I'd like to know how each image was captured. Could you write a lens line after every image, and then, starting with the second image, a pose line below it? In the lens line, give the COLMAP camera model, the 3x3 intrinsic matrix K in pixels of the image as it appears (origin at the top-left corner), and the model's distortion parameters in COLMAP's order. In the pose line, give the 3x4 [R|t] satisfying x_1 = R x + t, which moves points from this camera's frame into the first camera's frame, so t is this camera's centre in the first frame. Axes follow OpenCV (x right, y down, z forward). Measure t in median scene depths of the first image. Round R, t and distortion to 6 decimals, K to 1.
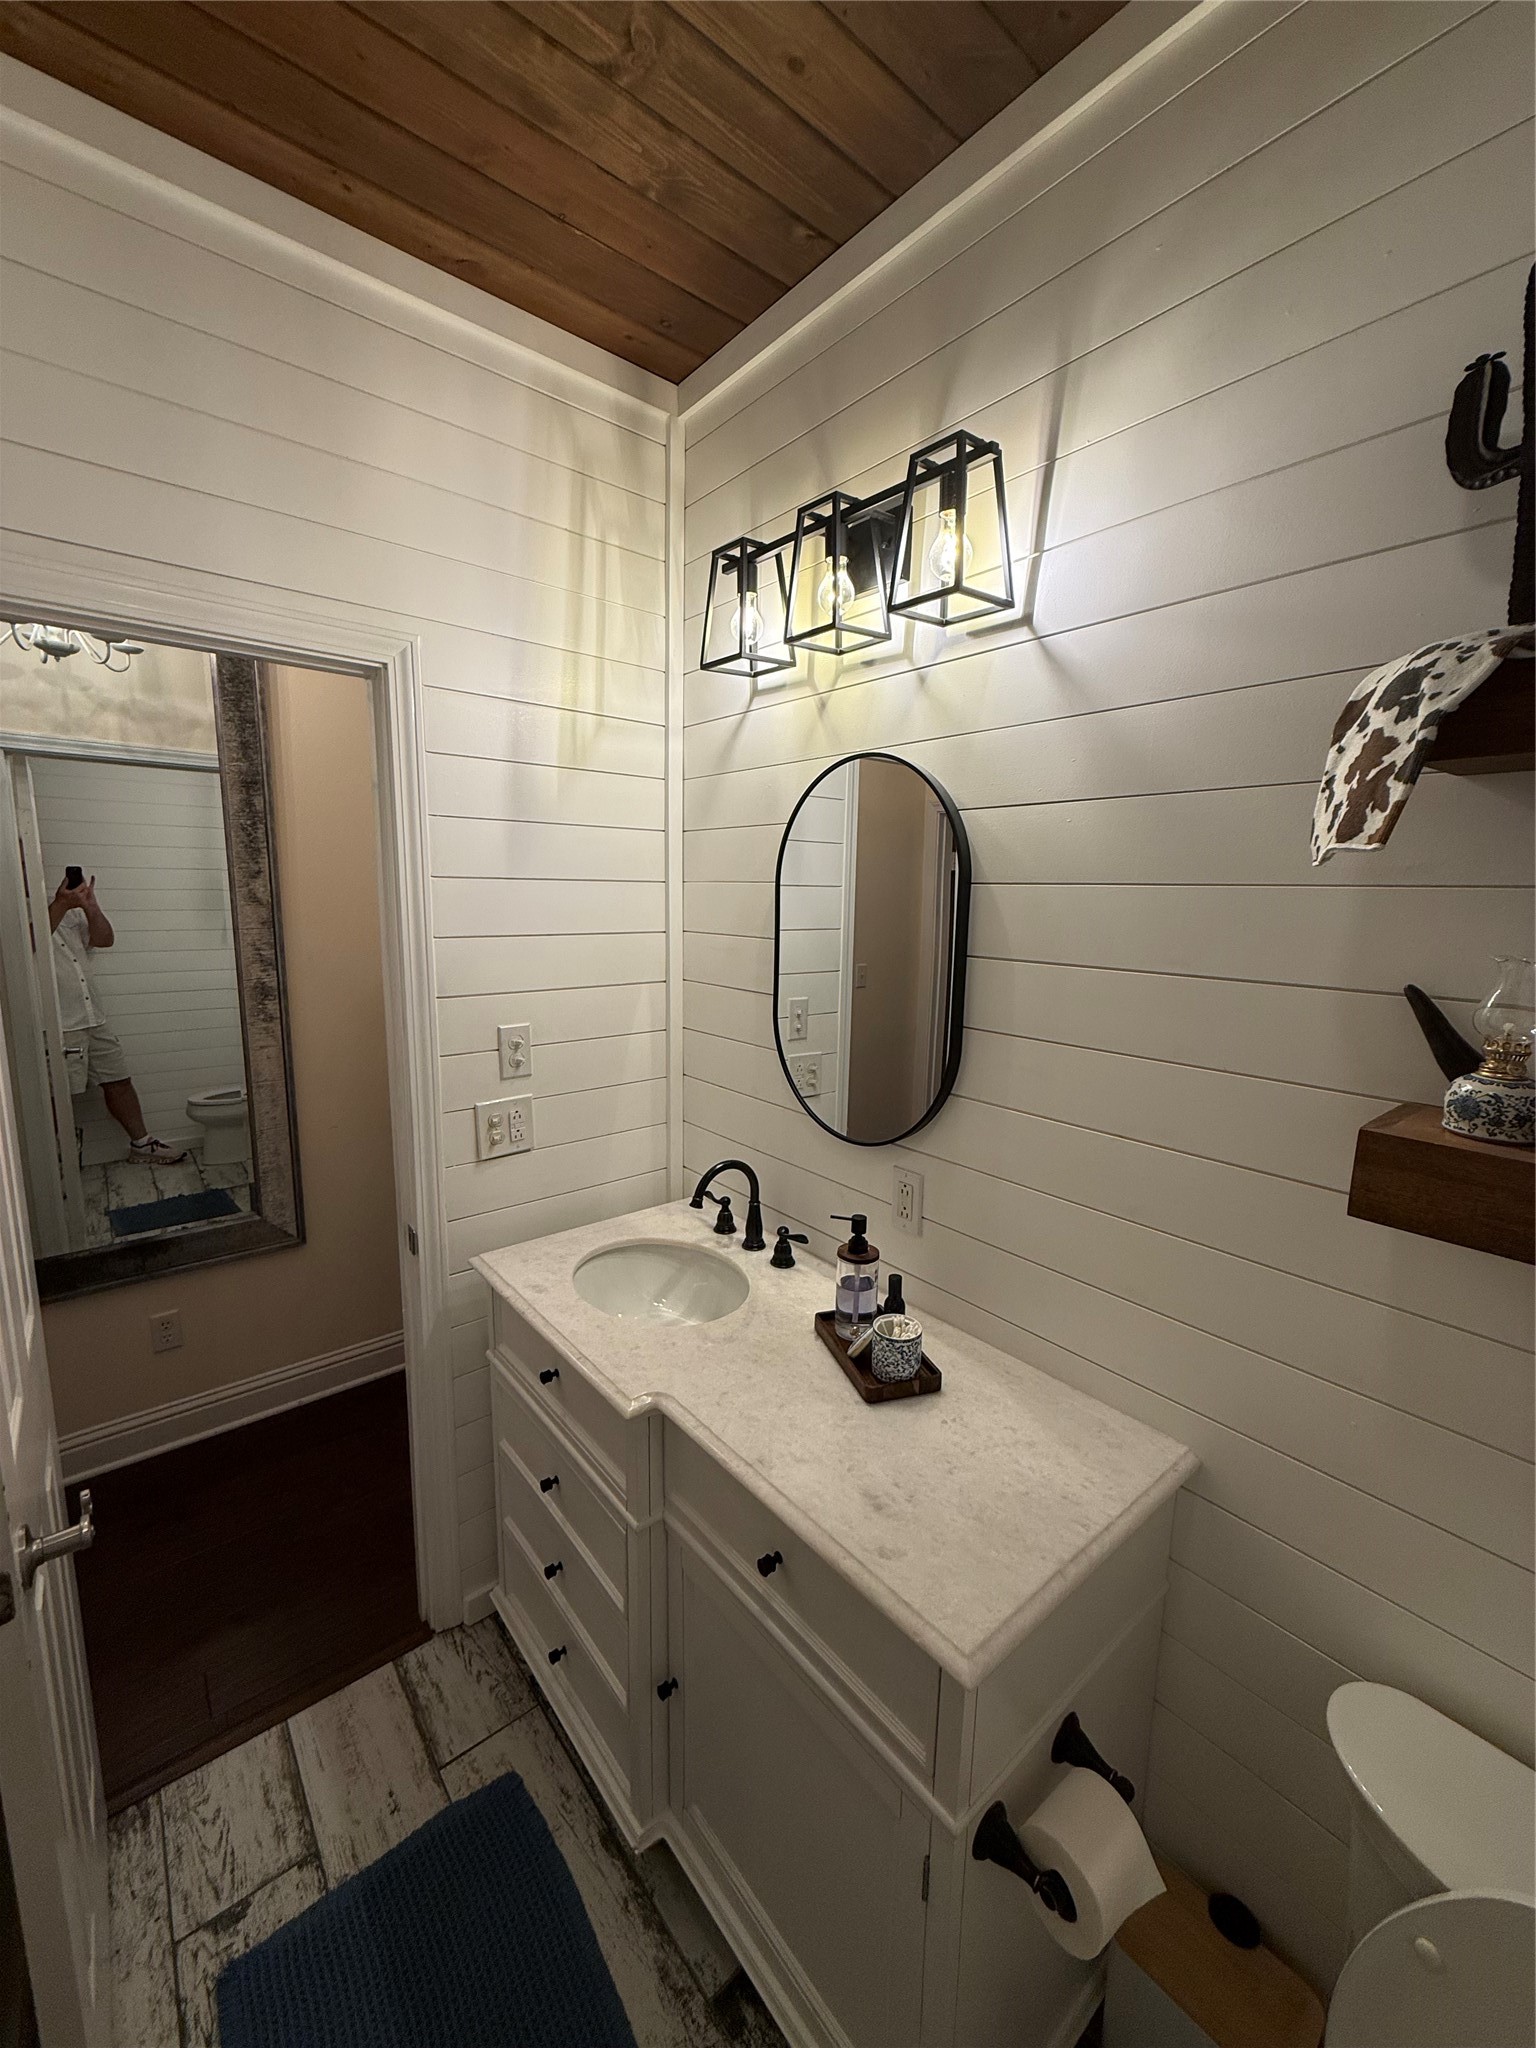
lens RADIAL K [[816.8, 0, 768.0], [0, 816.8, 1024.0], [0, 0, 1]] dist [0.002168, 0.000373]
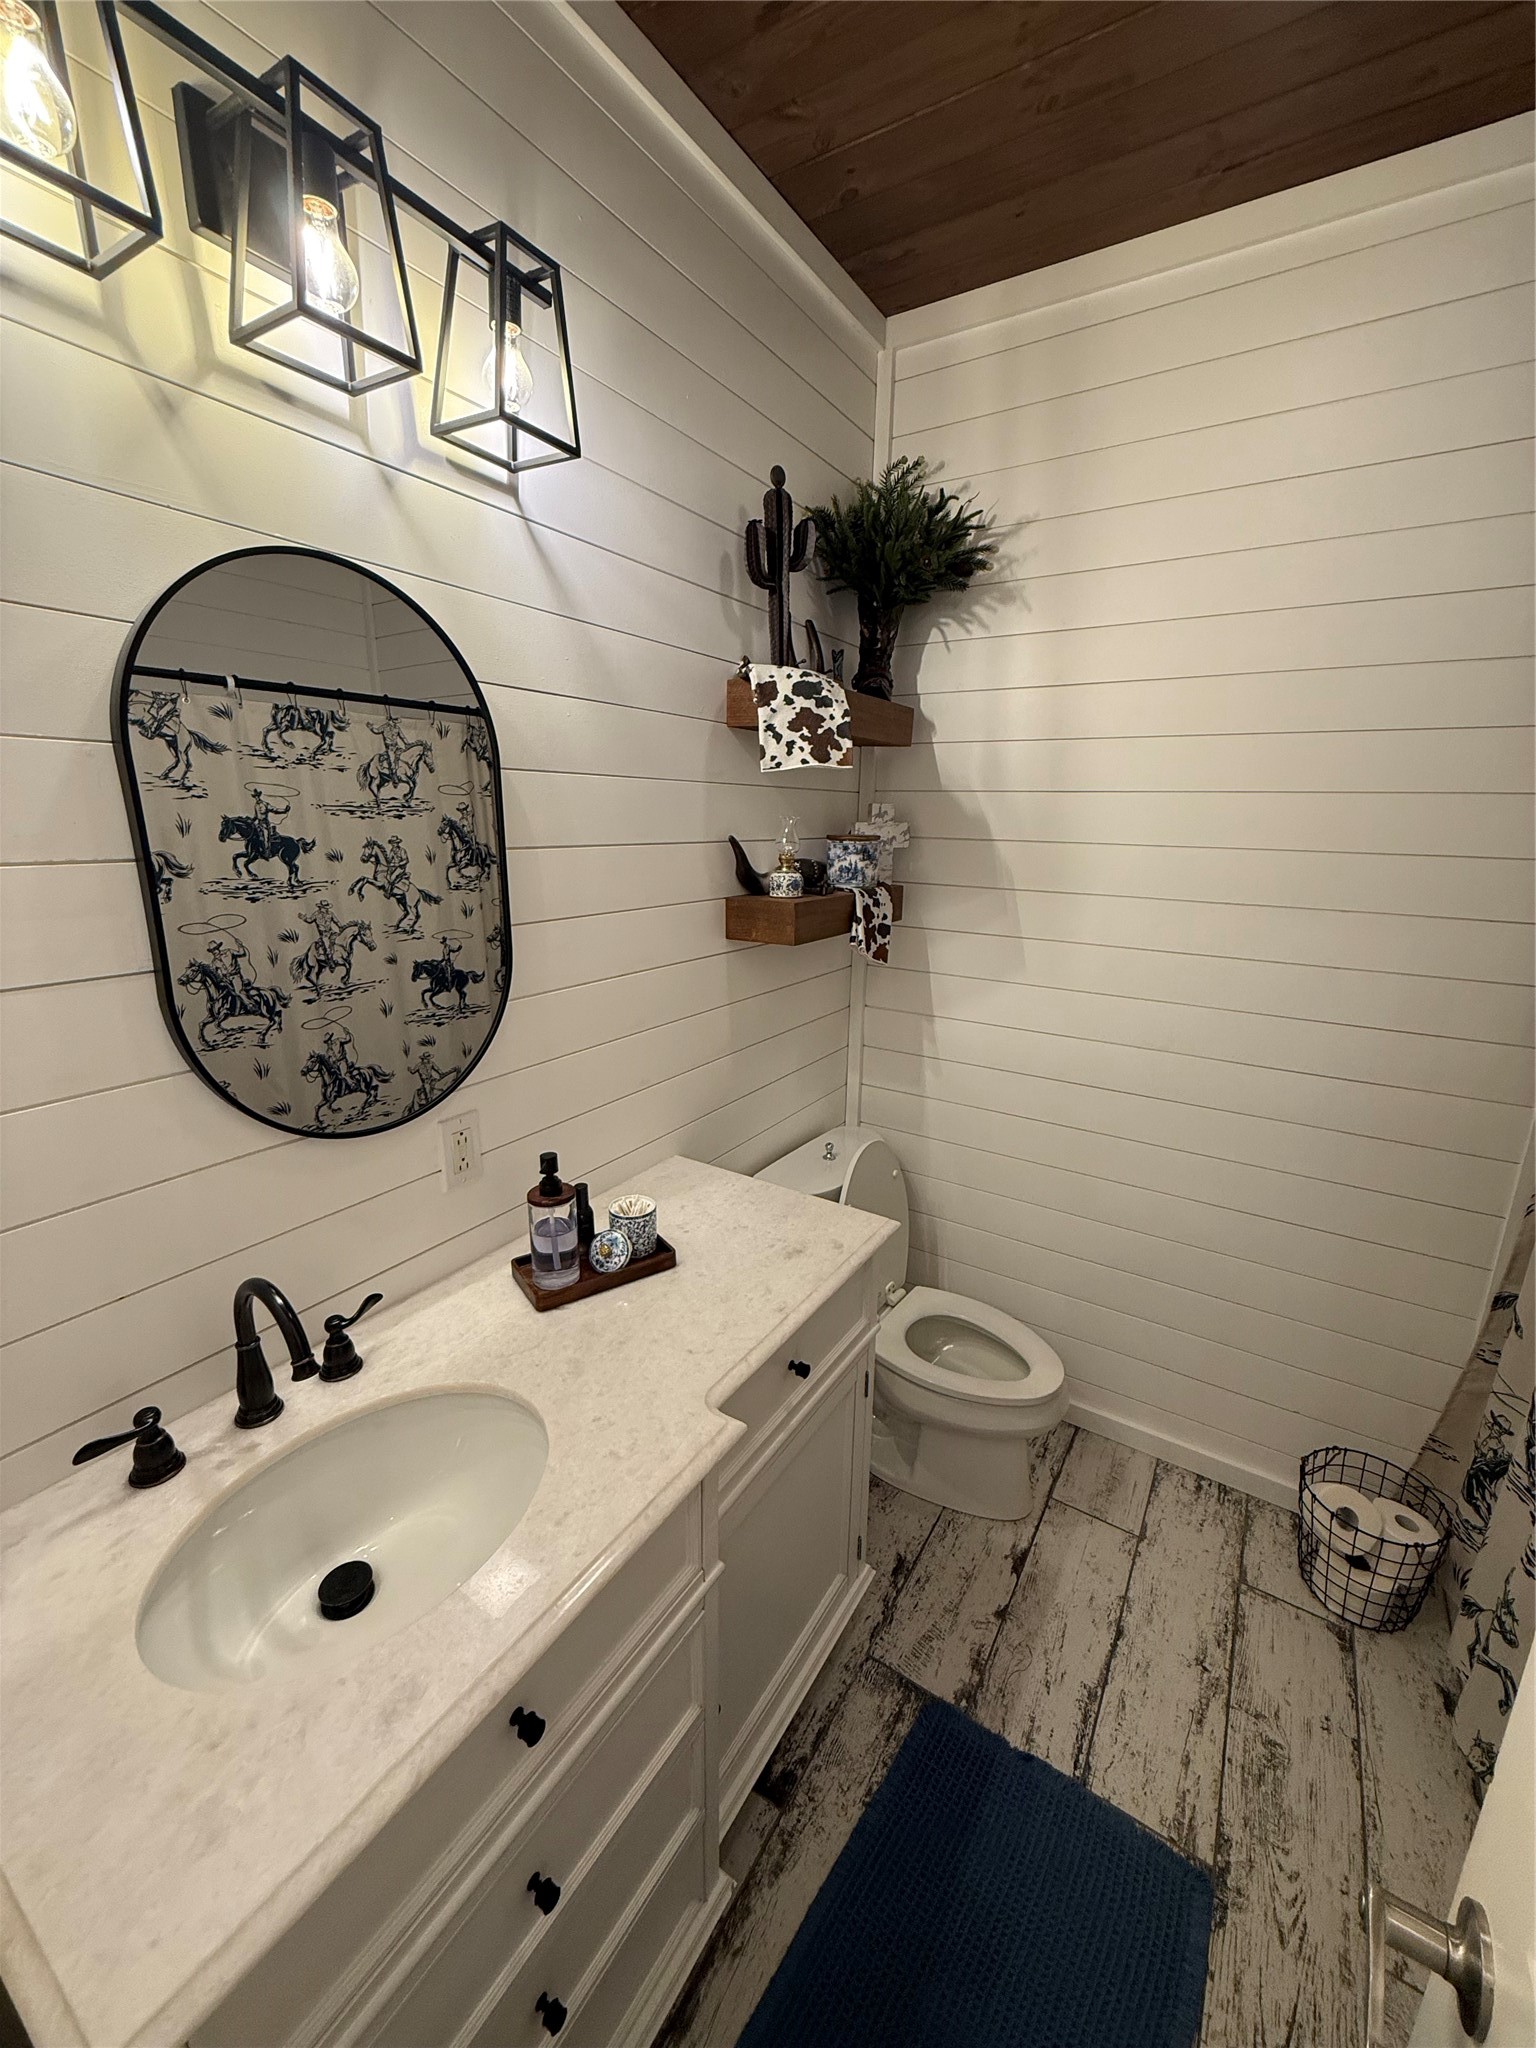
lens RADIAL K [[816.8, 0, 768.0], [0, 816.8, 1024.0], [0, 0, 1]] dist [0.002168, 0.000373]
pose [[-0.302605, -0.257133, 0.917776, -0.735728], [0.135836, 0.941458, 0.308555, -0.137528], [-0.943387, 0.218037, -0.249962, 0.967797]]
